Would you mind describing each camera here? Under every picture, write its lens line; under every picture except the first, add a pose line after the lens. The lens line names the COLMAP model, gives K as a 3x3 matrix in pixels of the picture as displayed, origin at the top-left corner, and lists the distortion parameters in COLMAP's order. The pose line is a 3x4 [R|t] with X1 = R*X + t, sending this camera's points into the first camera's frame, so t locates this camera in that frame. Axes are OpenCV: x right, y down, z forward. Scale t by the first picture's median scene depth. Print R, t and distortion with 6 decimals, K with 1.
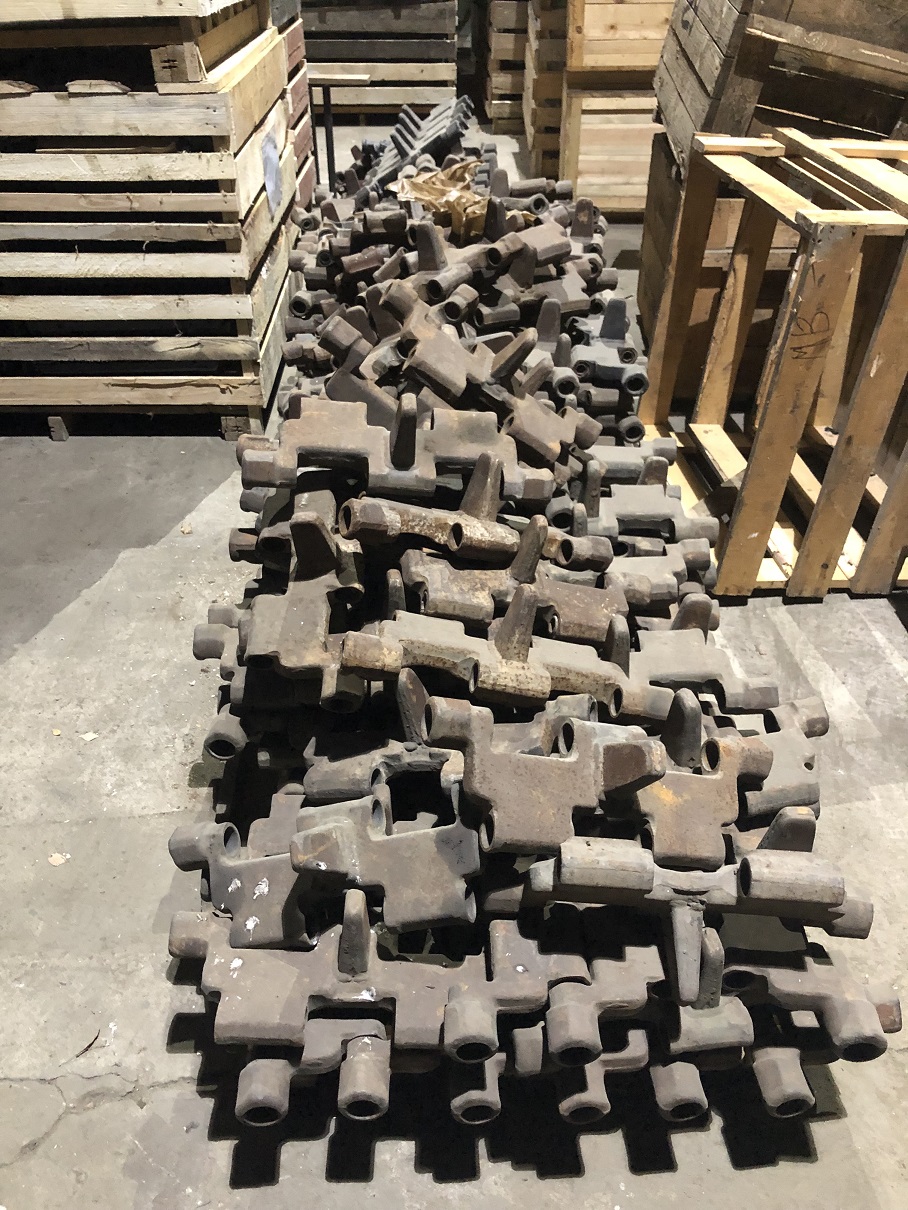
lens RADIAL K [[984.4, 0, 454.0], [0, 984.4, 605.0], [0, 0, 1]] dist [0.004036, 0.002032]
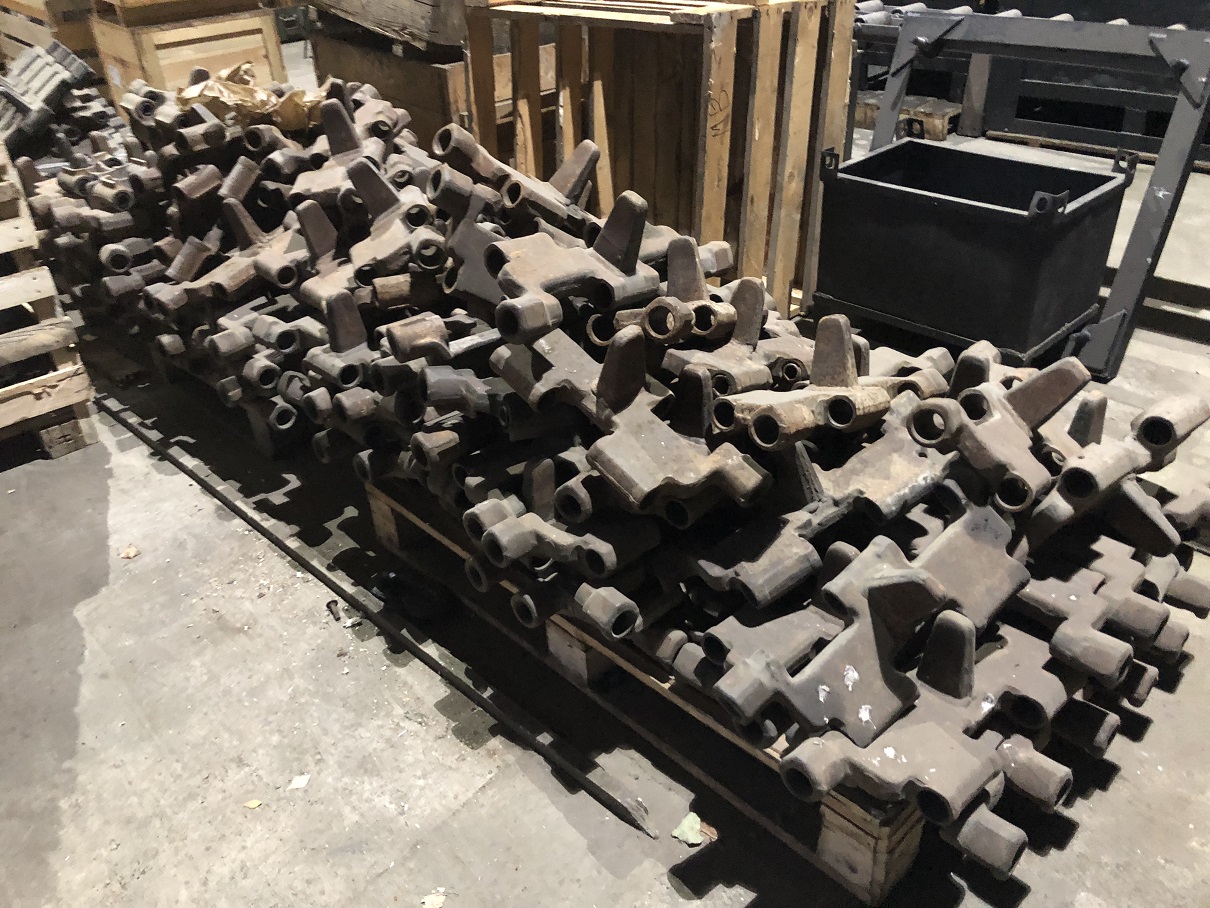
lens RADIAL K [[984.4, 0, 598.1], [0, 984.4, 449.6], [0, 0, 1]] dist [0.004036, 0.002032]
pose [[0.745768, -0.380606, 0.546781, -0.502517], [0.430960, 0.901496, 0.039721, -0.028147], [-0.508039, 0.206018, 0.836333, 0.189058]]
